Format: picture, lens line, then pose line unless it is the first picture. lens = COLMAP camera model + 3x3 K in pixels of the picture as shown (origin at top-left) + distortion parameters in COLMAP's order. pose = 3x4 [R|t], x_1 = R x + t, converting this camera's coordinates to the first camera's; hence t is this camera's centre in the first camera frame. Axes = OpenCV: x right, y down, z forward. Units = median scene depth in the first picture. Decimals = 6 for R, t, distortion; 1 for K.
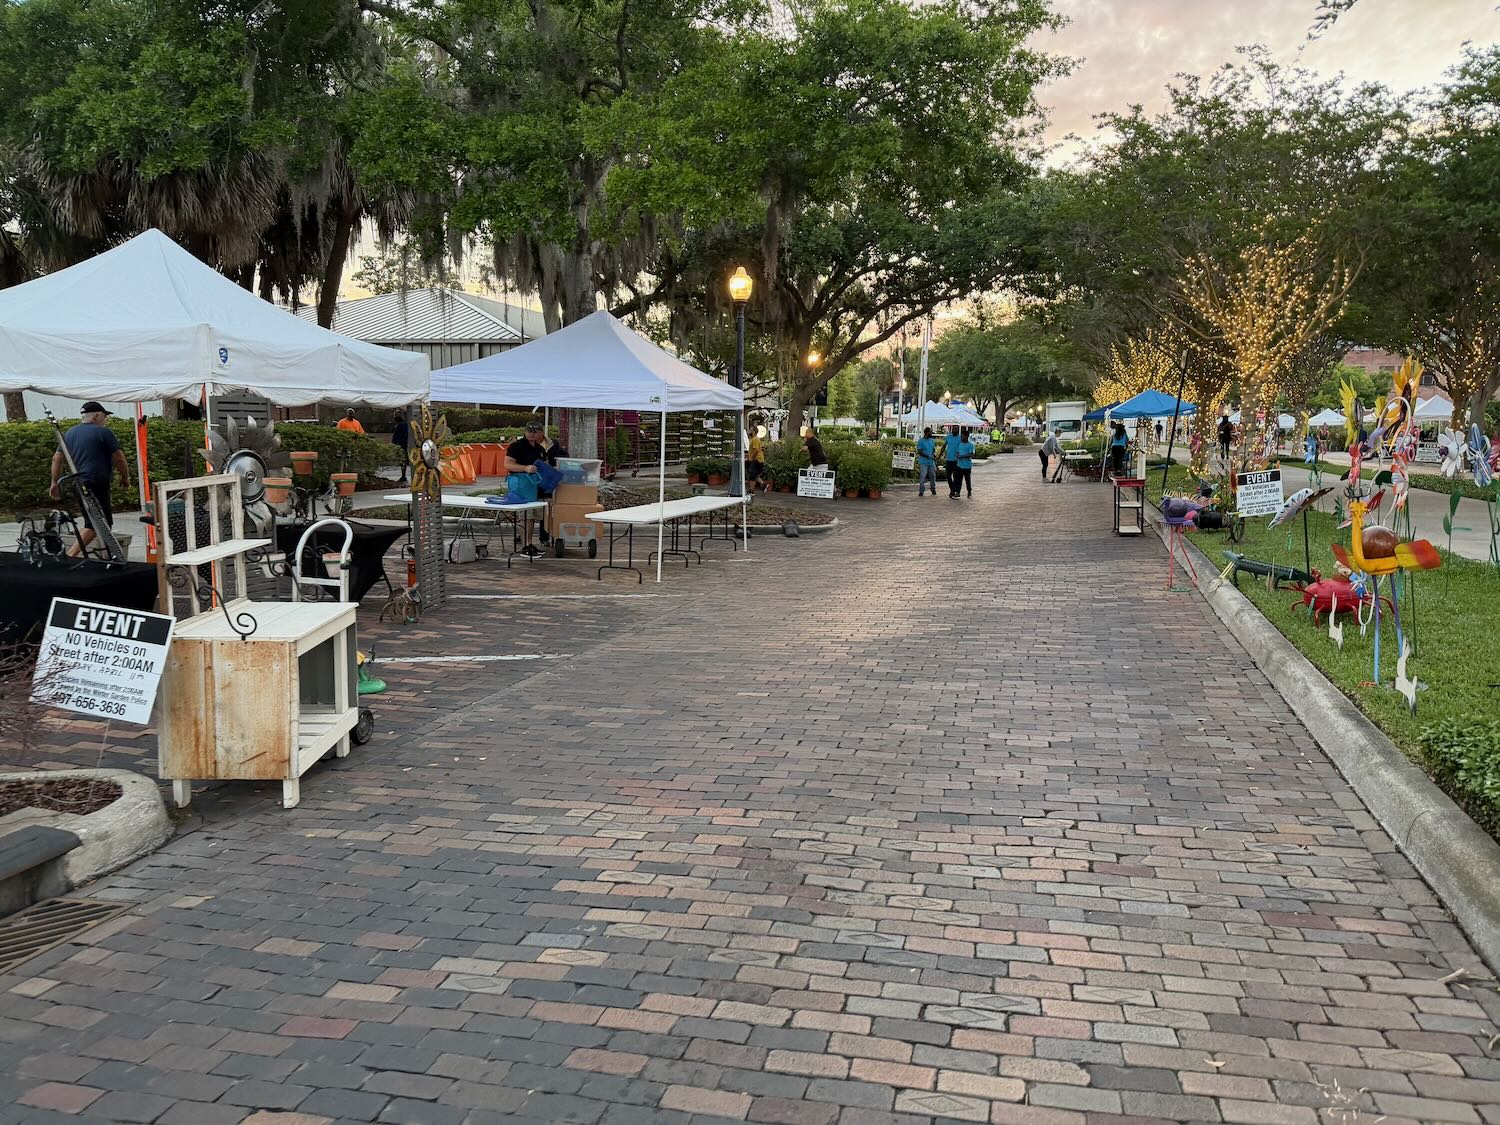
lens RADIAL K [[1092.1, 0, 750.0], [0, 1092.1, 562.5], [0, 0, 1]] dist [-0.001986, -0.003046]
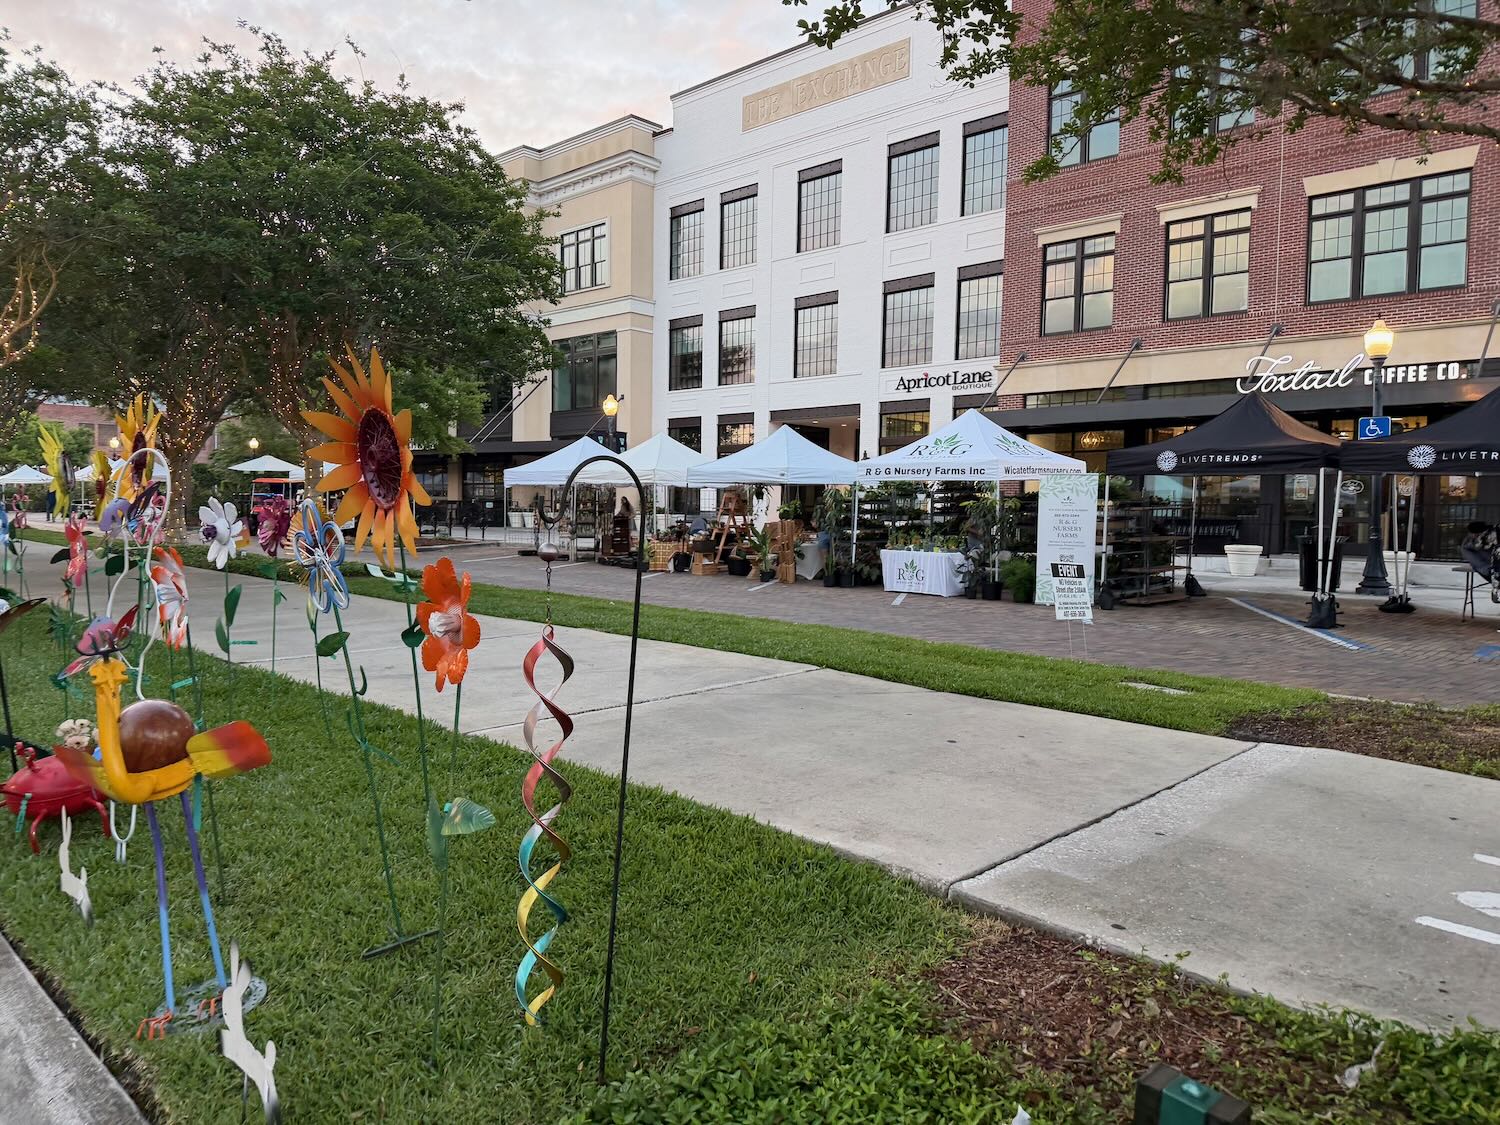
lens RADIAL K [[1092.1, 0, 750.0], [0, 1092.1, 562.5], [0, 0, 1]] dist [-0.001986, -0.003046]
pose [[0.481434, -0.042356, 0.875458, 0.103029], [0.089199, 0.996013, -0.000864, -0.026605], [-0.871932, 0.078507, 0.483293, 0.193275]]
